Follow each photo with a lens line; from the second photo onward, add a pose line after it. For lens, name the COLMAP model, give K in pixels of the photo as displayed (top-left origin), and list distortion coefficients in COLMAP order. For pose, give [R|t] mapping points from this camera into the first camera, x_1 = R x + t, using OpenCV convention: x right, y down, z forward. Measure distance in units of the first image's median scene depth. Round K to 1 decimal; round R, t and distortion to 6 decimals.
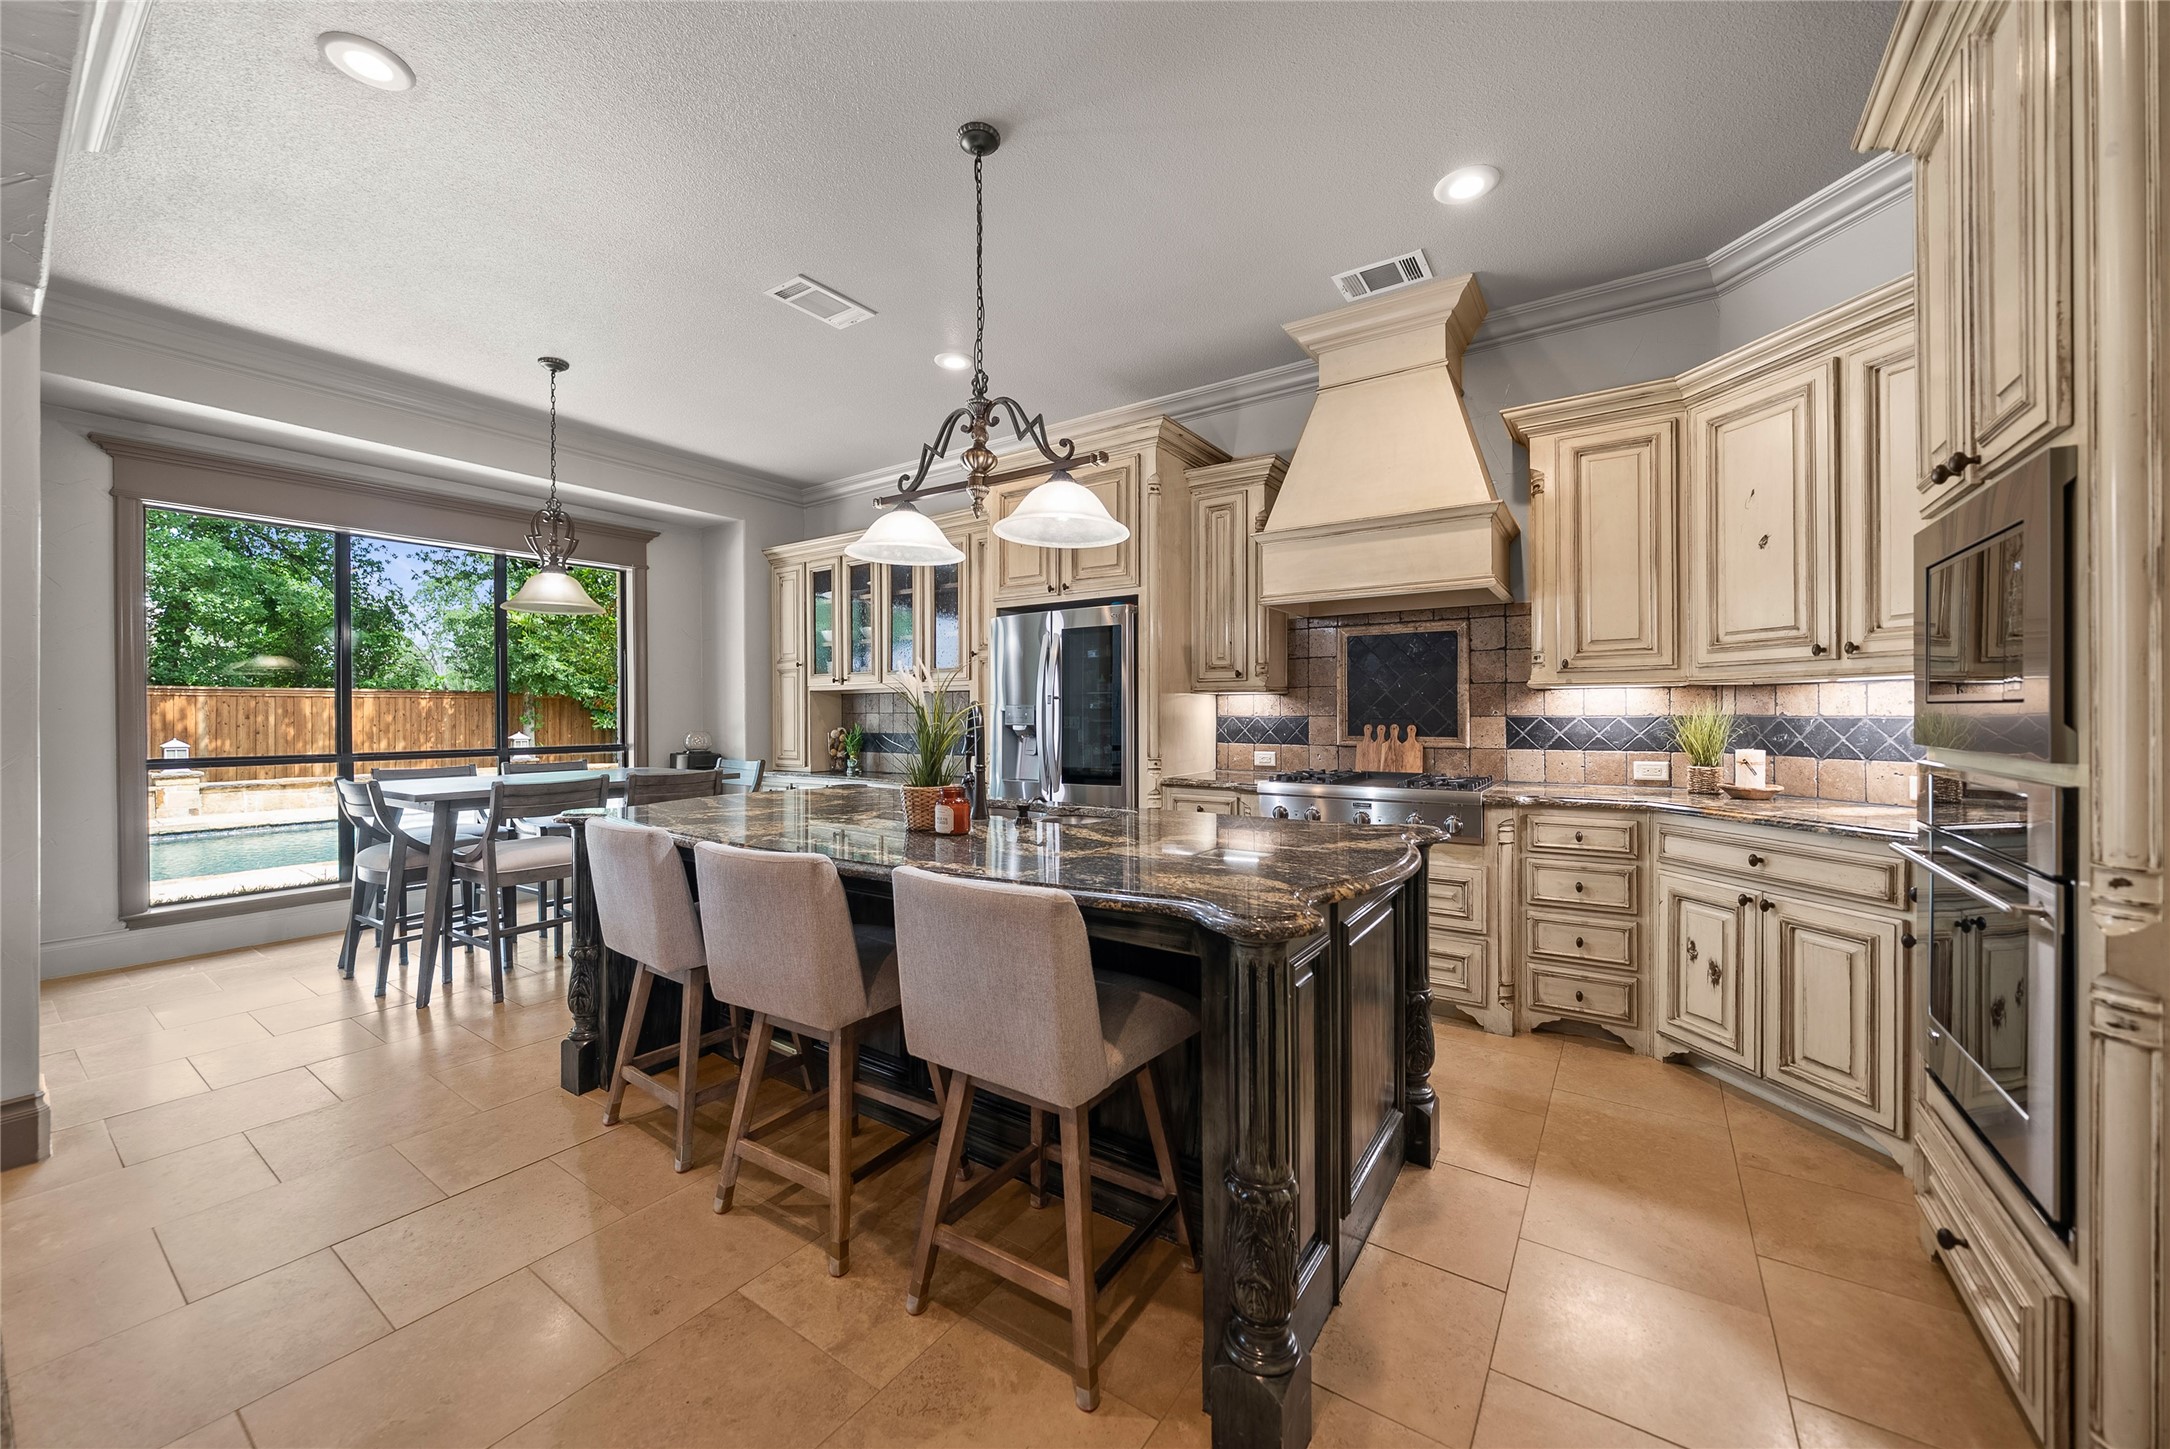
lens RADIAL K [[806.8, 0, 1086.5], [0, 806.8, 712.3], [0, 0, 1]] dist [-0.001104, -0.000058]
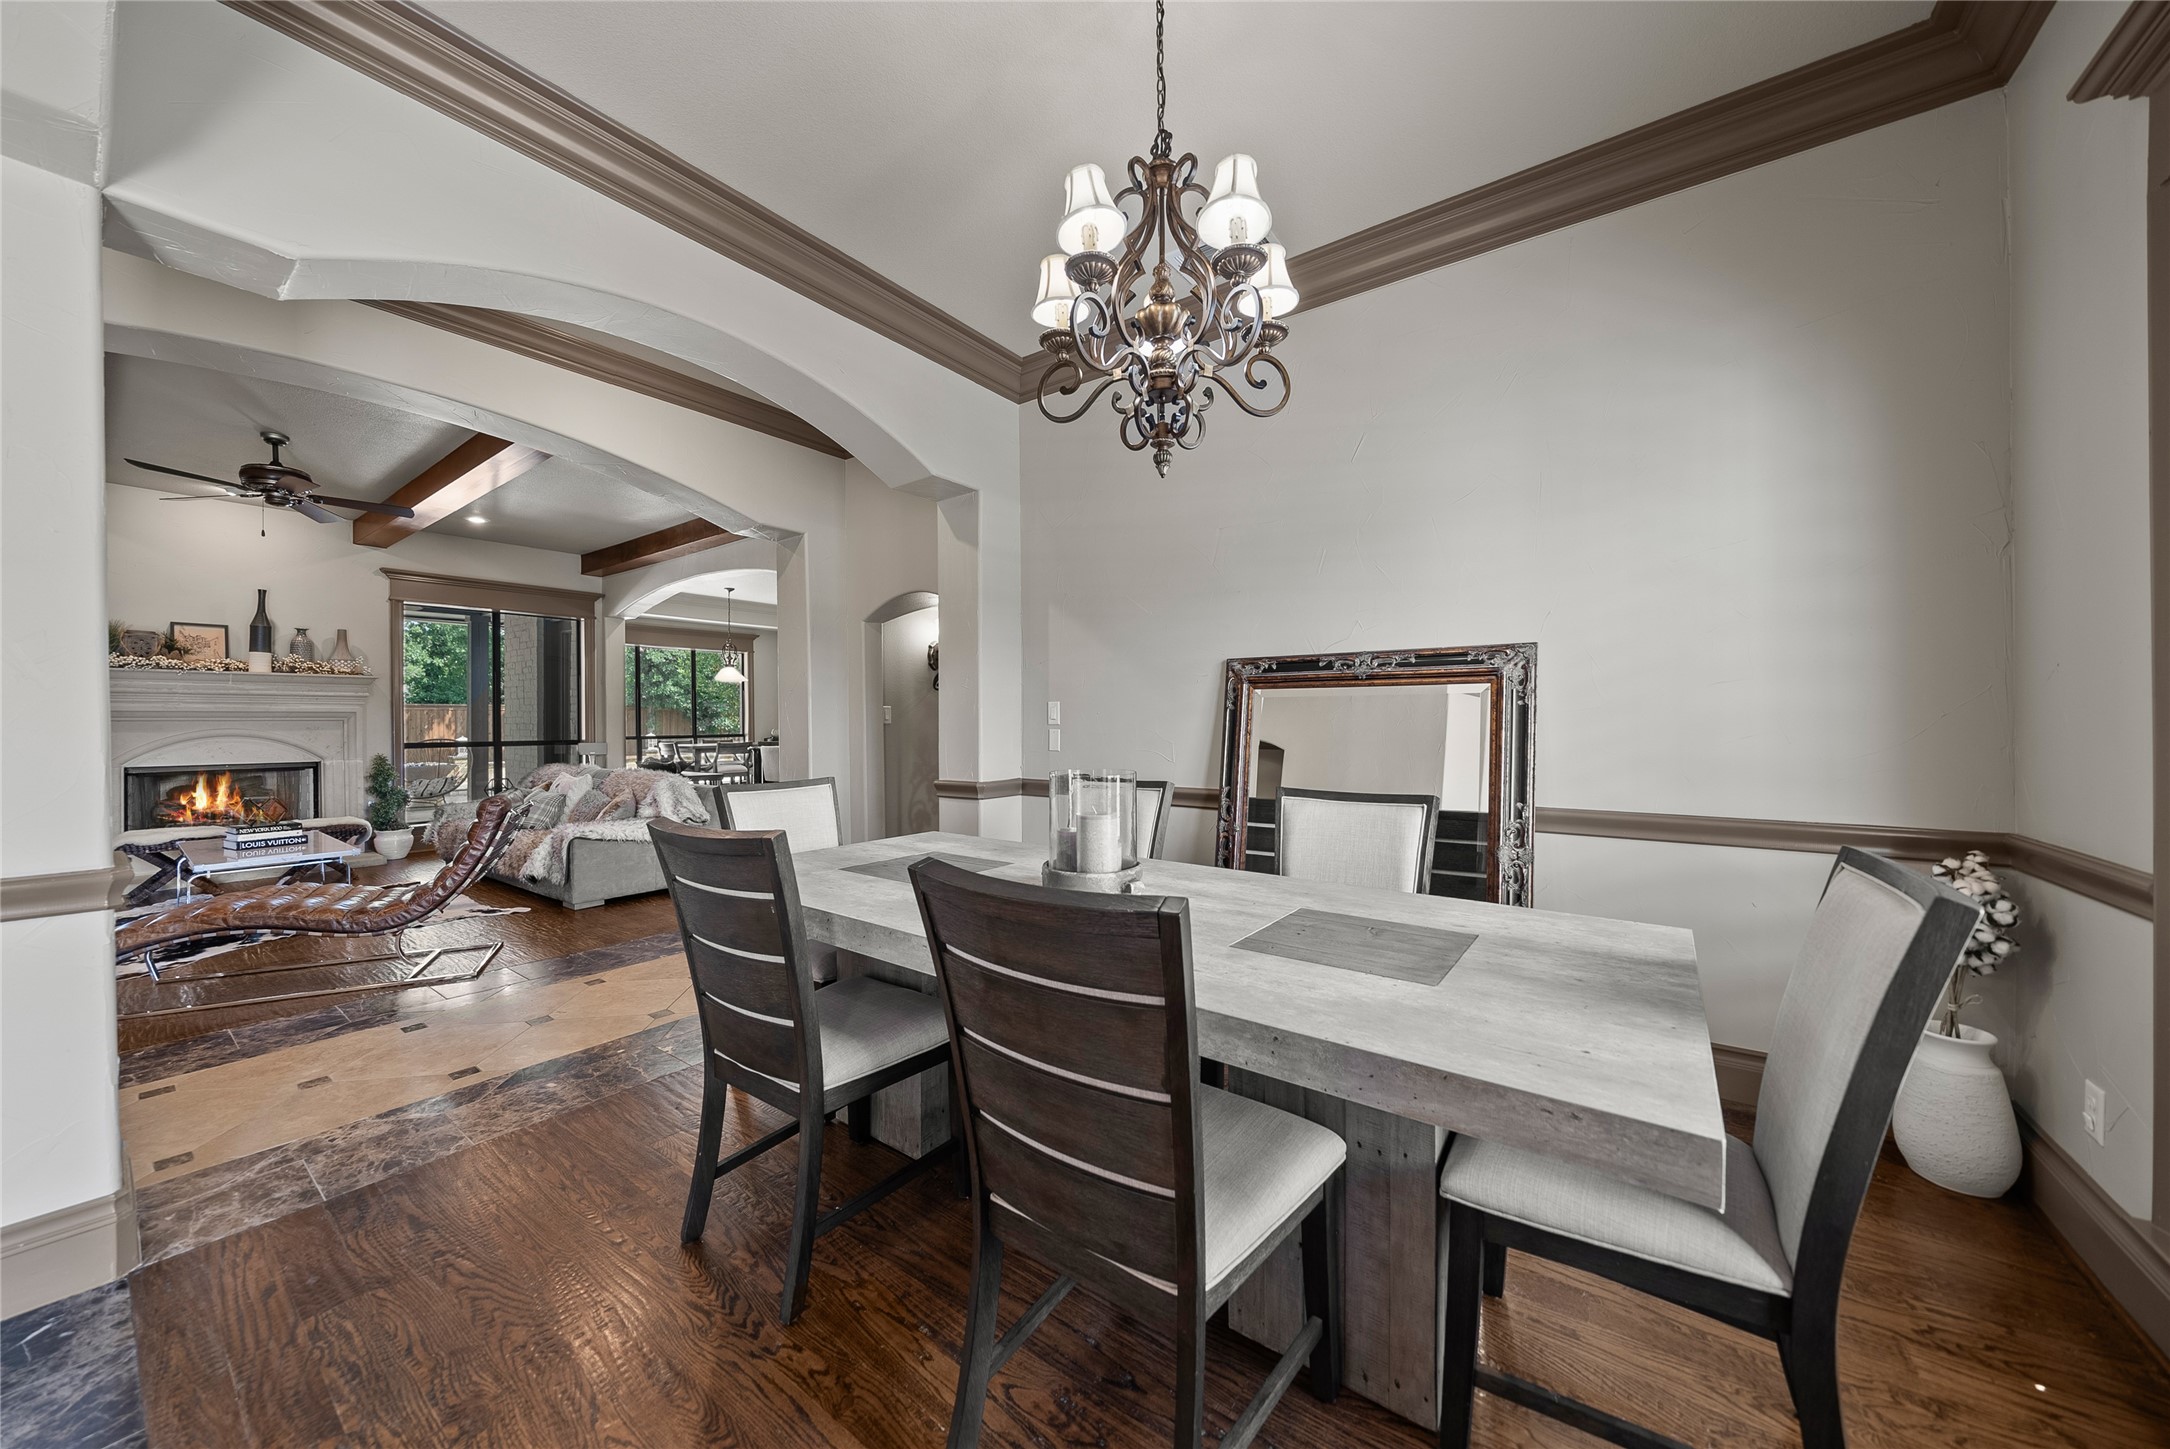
lens RADIAL K [[754.3, 0, 1084.9], [0, 754.3, 720.5], [0, 0, 1]] dist [-0.006383, -0.000082]
pose [[0.999556, -0.003653, -0.029584, 0.679159], [0.003713, 0.999991, 0.001993, 0.005585], [0.029577, -0.002102, 0.999560, -1.679128]]
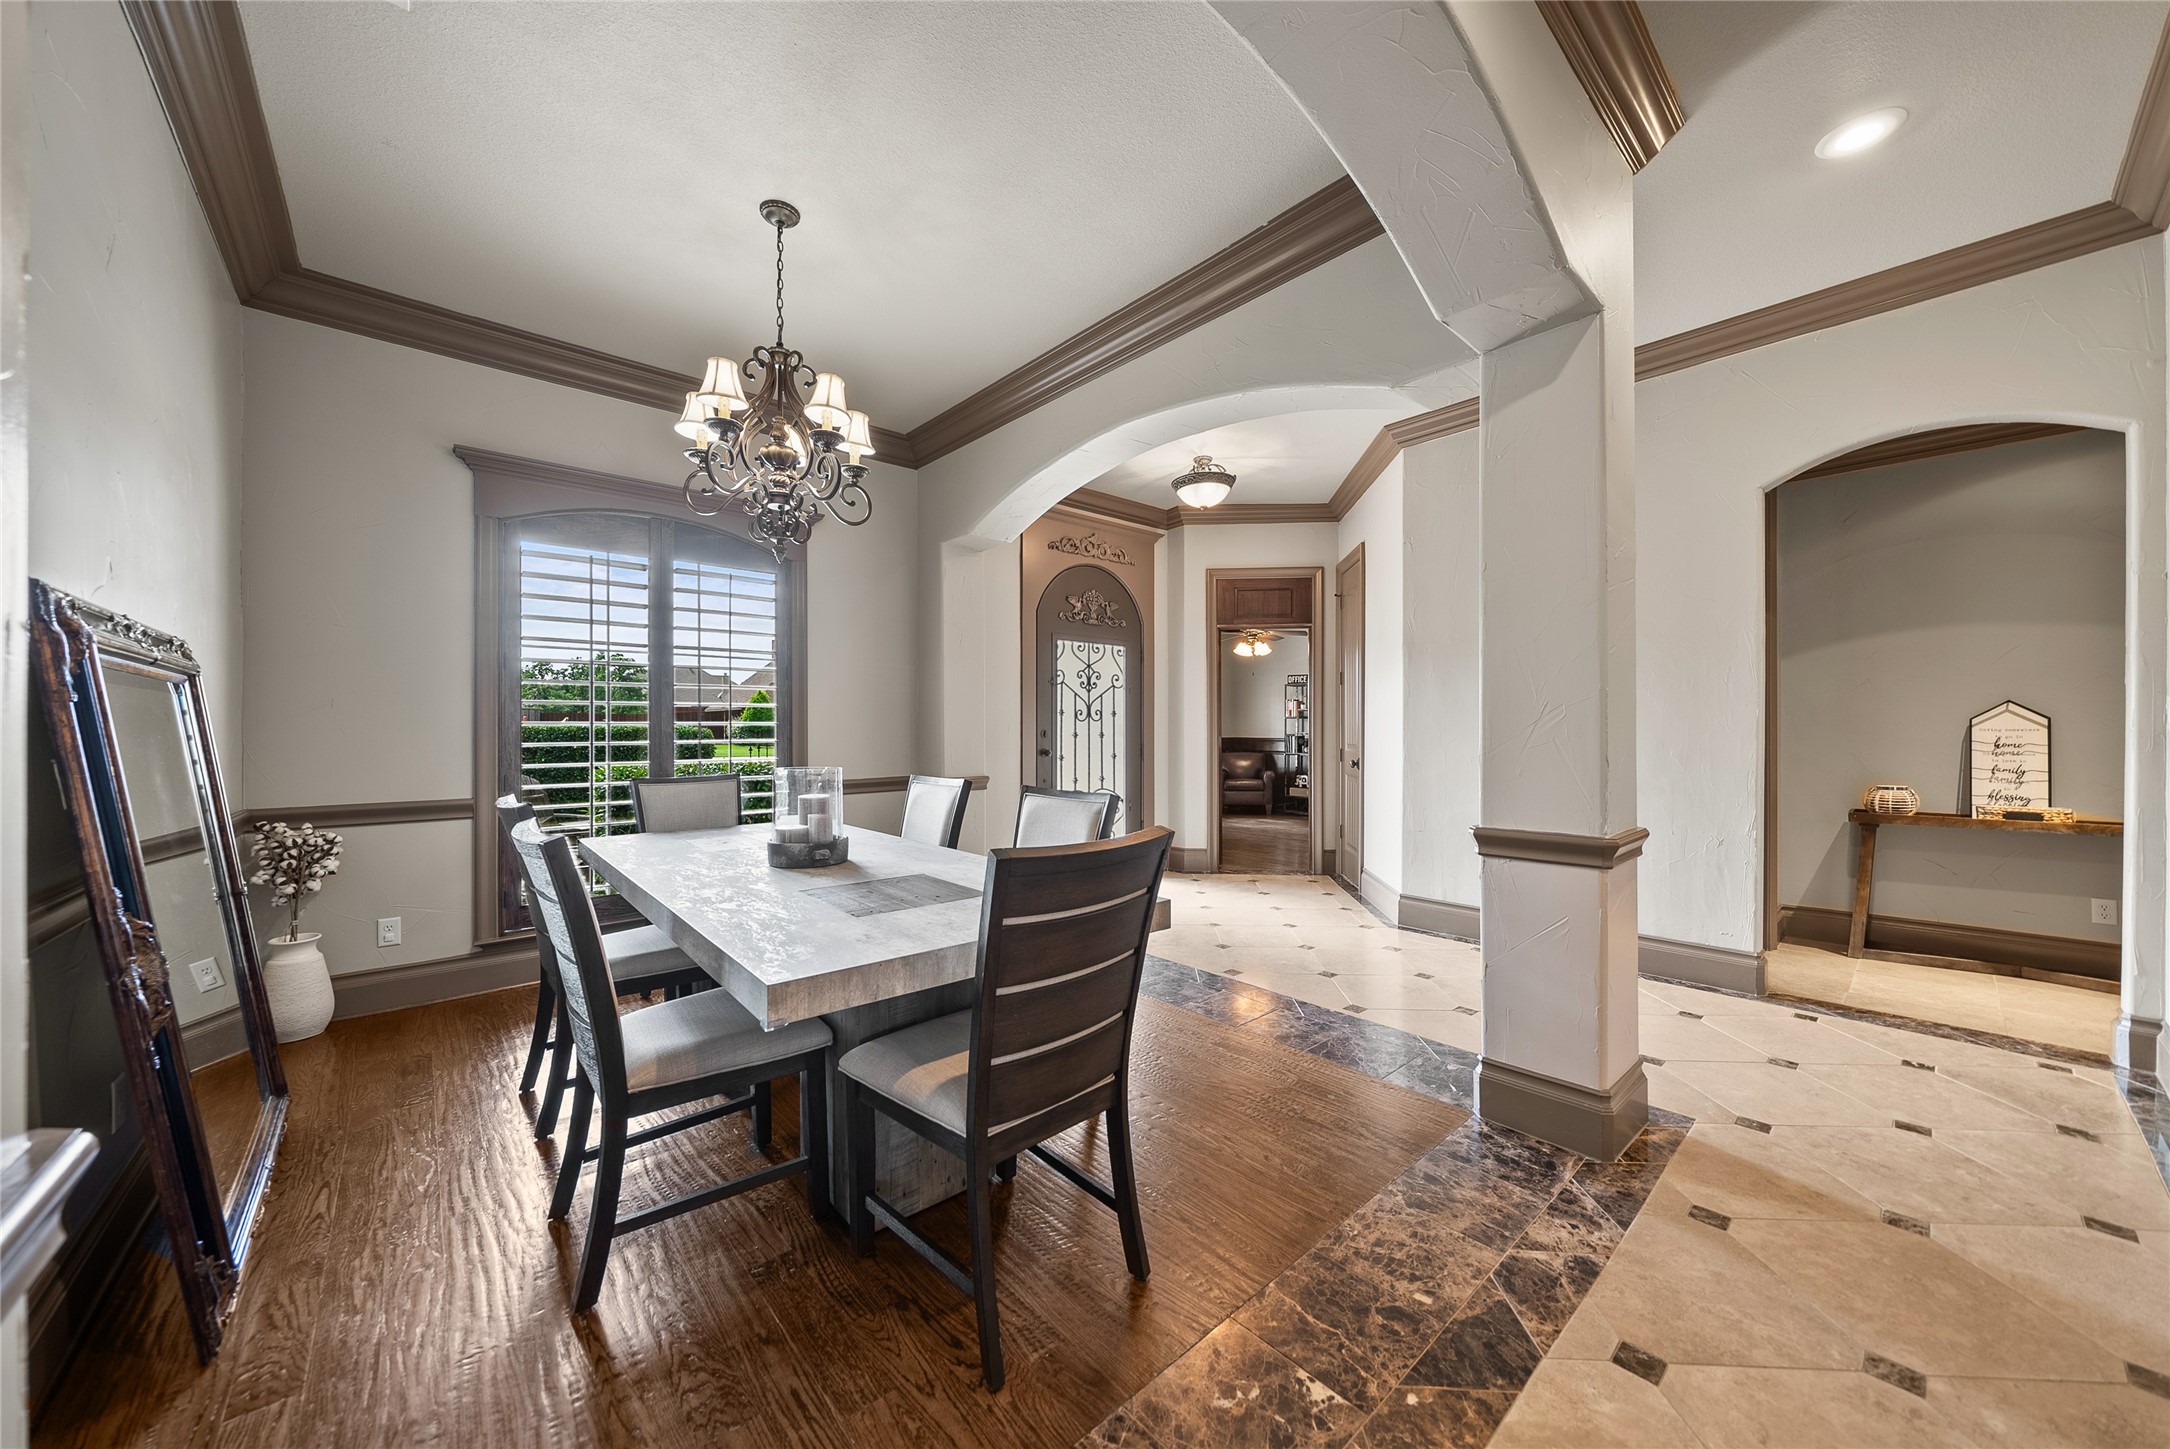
lens RADIAL K [[765.8, 0, 1085.0], [0, 765.8, 724.5], [0, 0, 1]] dist [-0.000609, -0.000022]
pose [[-0.970305, 0.003927, 0.241855, 0.247896], [0.002095, 0.999967, -0.007832, 0.009943], [-0.241877, -0.007092, -0.970281, -0.519603]]
